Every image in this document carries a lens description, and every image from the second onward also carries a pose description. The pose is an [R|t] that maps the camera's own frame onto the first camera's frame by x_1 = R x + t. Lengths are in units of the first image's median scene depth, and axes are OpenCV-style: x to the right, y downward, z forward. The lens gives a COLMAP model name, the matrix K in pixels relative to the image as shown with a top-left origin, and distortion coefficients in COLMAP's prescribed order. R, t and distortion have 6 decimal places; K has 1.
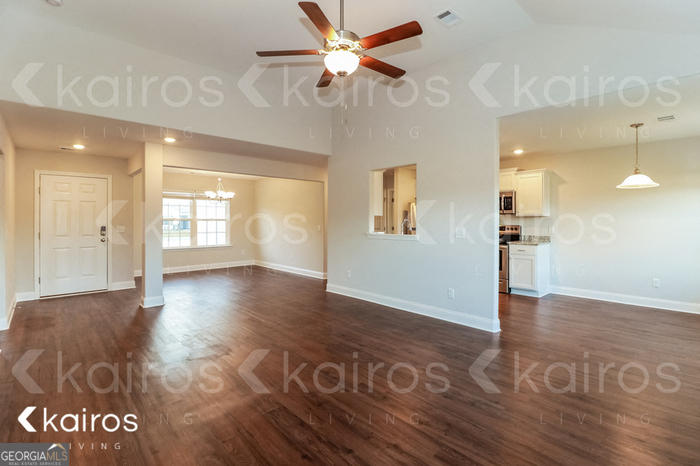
lens RADIAL K [[339.4, 0, 350.0], [0, 339.4, 233.0], [0, 0, 1]] dist [-0.000296, -0.000122]
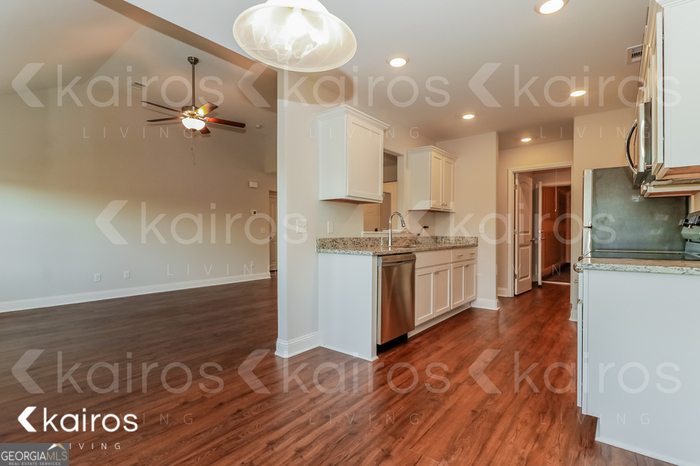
lens RADIAL K [[339.4, 0, 350.0], [0, 339.4, 233.0], [0, 0, 1]] dist [-0.000296, -0.000122]
pose [[0.999998, 0.000096, -0.001815, -0.680420], [-0.000098, 1.000000, -0.000651, 0.001360], [0.001815, 0.000651, 0.999998, -0.001805]]
